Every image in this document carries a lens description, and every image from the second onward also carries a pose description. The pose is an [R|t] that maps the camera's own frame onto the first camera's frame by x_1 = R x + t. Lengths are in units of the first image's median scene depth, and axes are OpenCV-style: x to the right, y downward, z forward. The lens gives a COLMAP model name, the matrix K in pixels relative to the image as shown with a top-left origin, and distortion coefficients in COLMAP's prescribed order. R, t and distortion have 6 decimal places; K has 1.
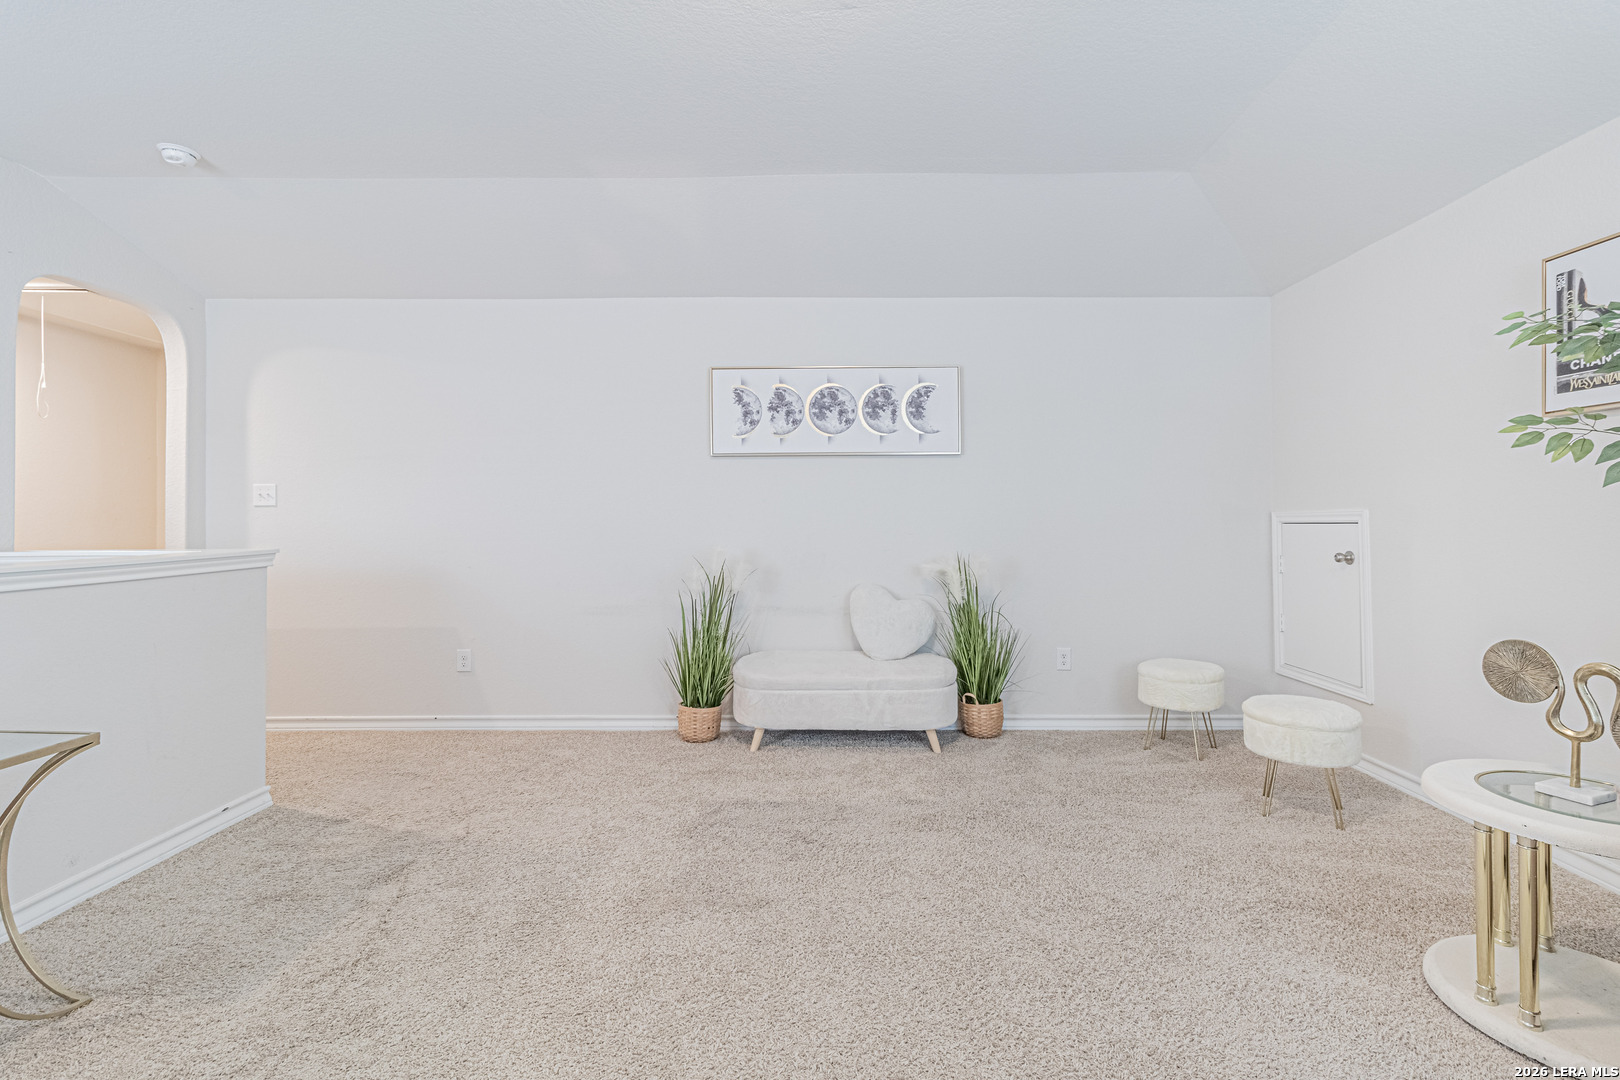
lens RADIAL K [[757.2, 0, 820.0], [0, 757.2, 512.2], [0, 0, 1]] dist [0.003715, 0.000792]
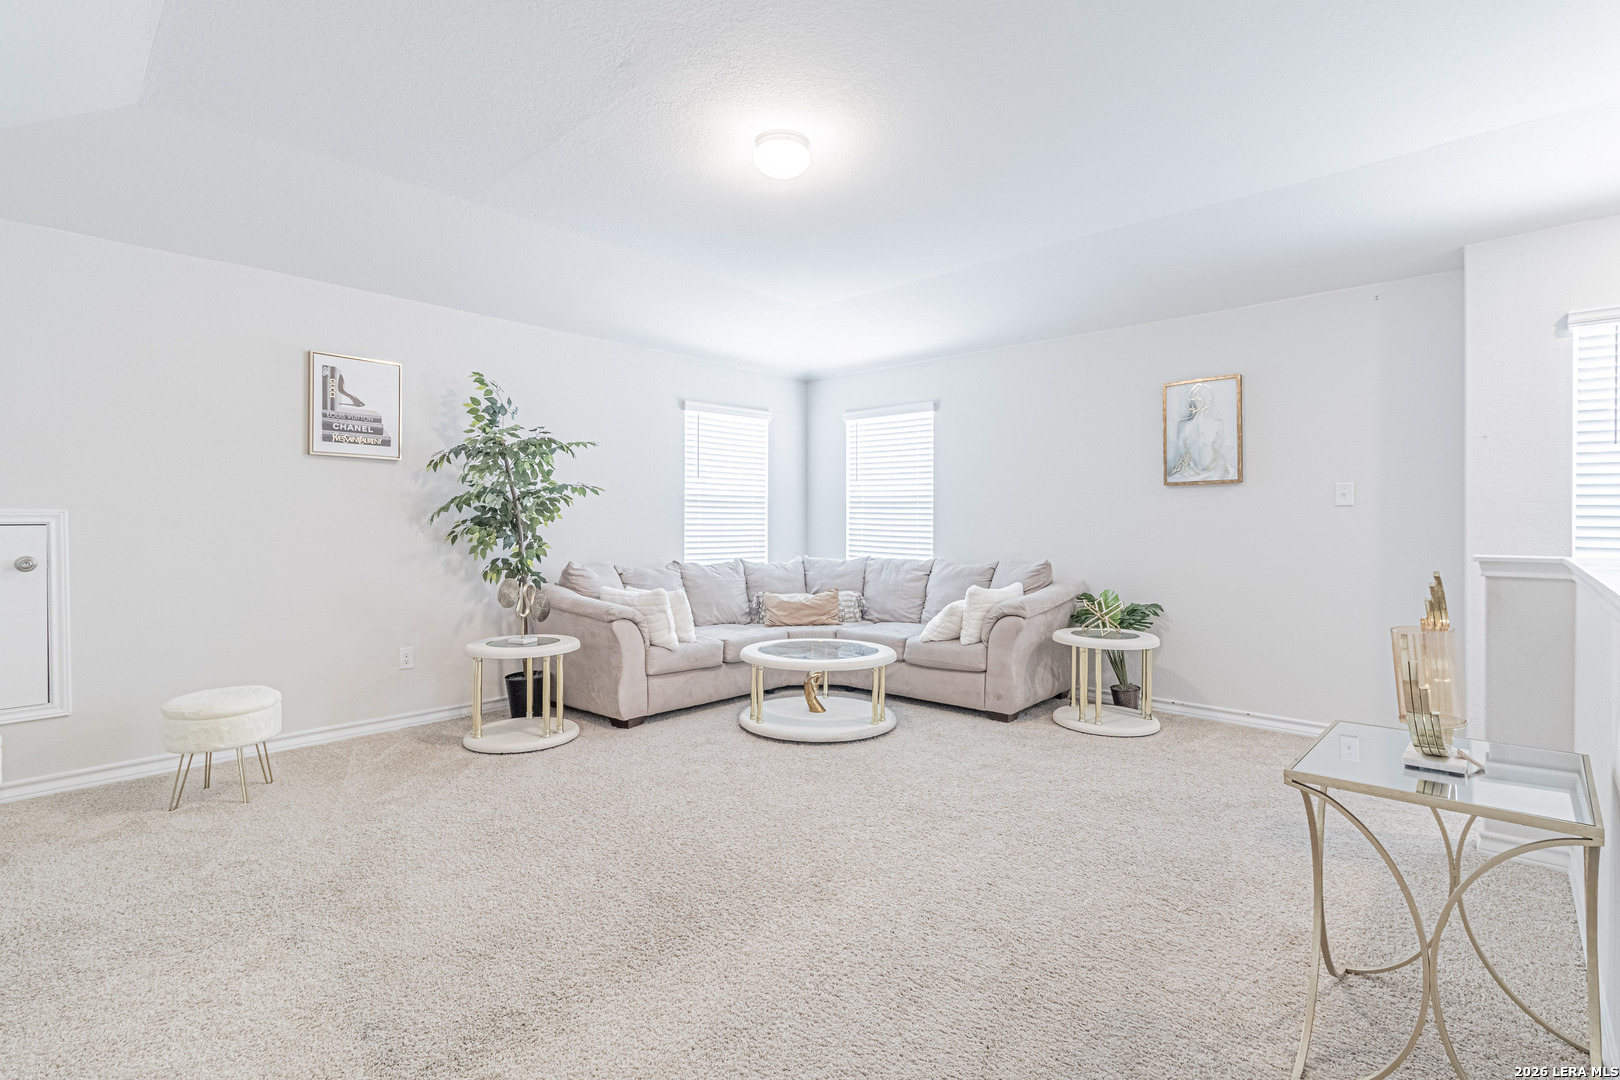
lens RADIAL K [[757.2, 0, 829.6], [0, 757.2, 524.6], [0, 0, 1]] dist [0.003715, 0.000792]
pose [[-0.752433, 0.002409, 0.658664, -0.605131], [-0.003505, 0.999965, -0.007660, 0.017379], [-0.658659, -0.008072, -0.752398, 1.067760]]
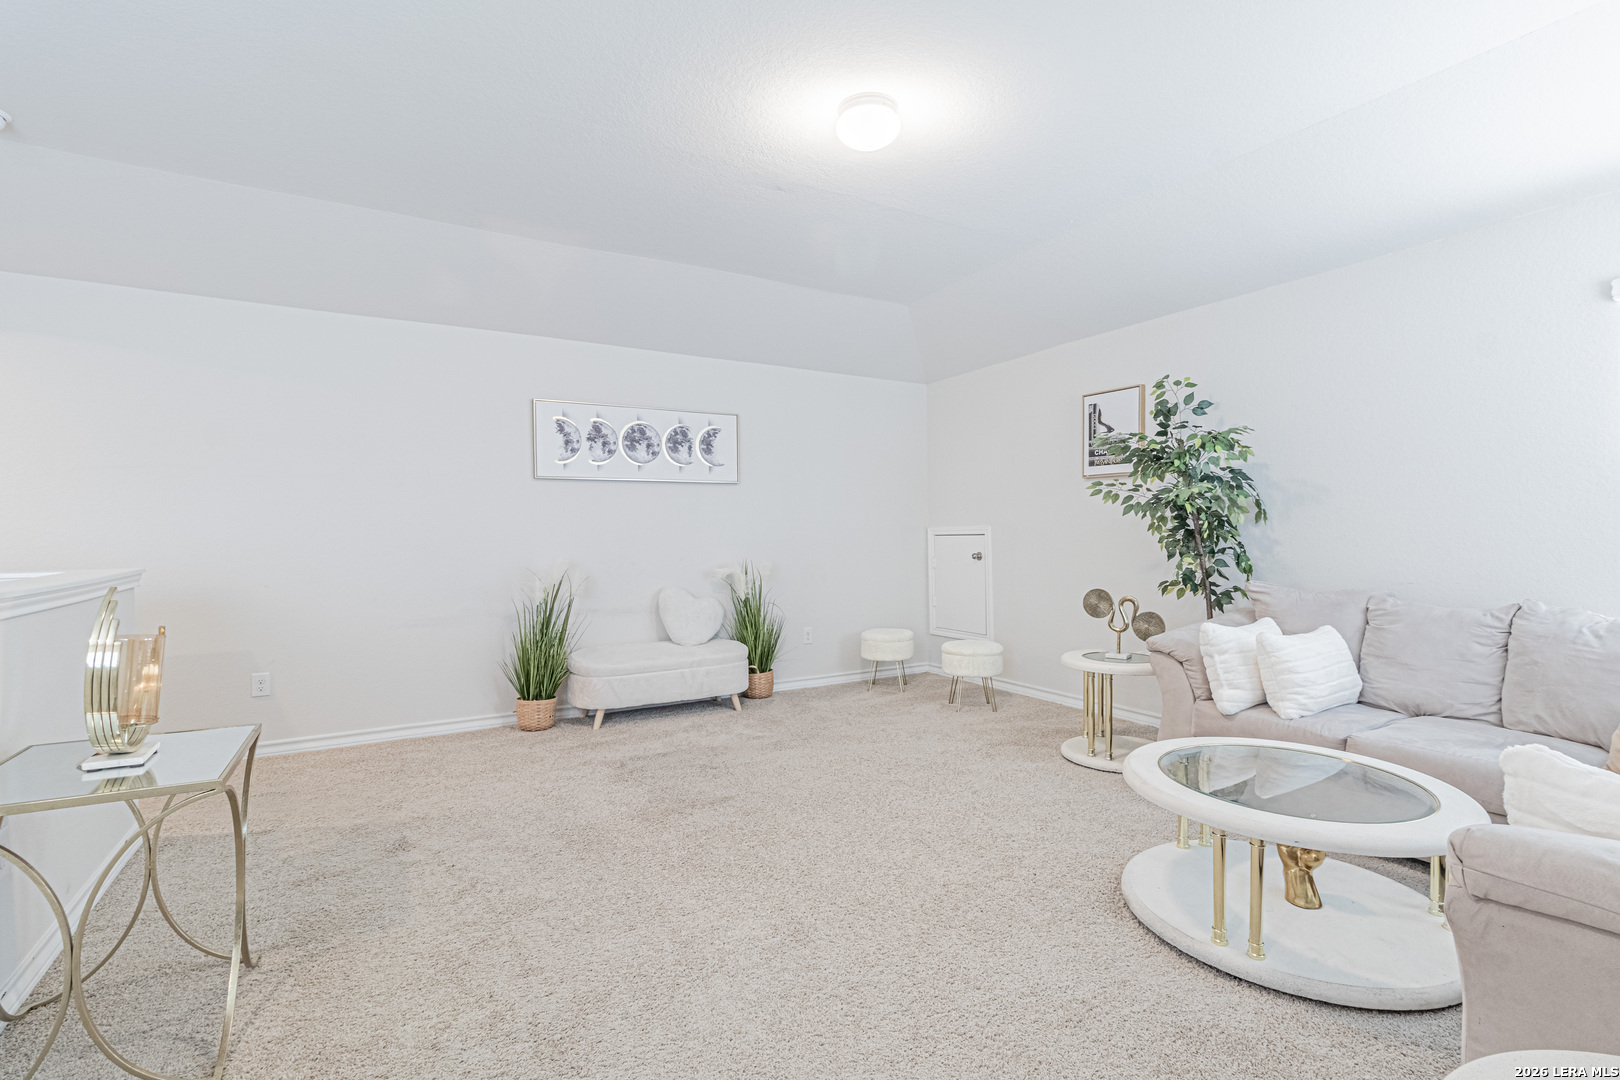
lens RADIAL K [[757.2, 0, 812.7], [0, 757.2, 541.5], [0, 0, 1]] dist [0.003715, 0.000792]
pose [[0.858862, -0.009844, 0.512112, -0.443711], [0.000972, 0.999845, 0.017590, -0.000247], [-0.512206, -0.014609, 0.858739, -0.211074]]
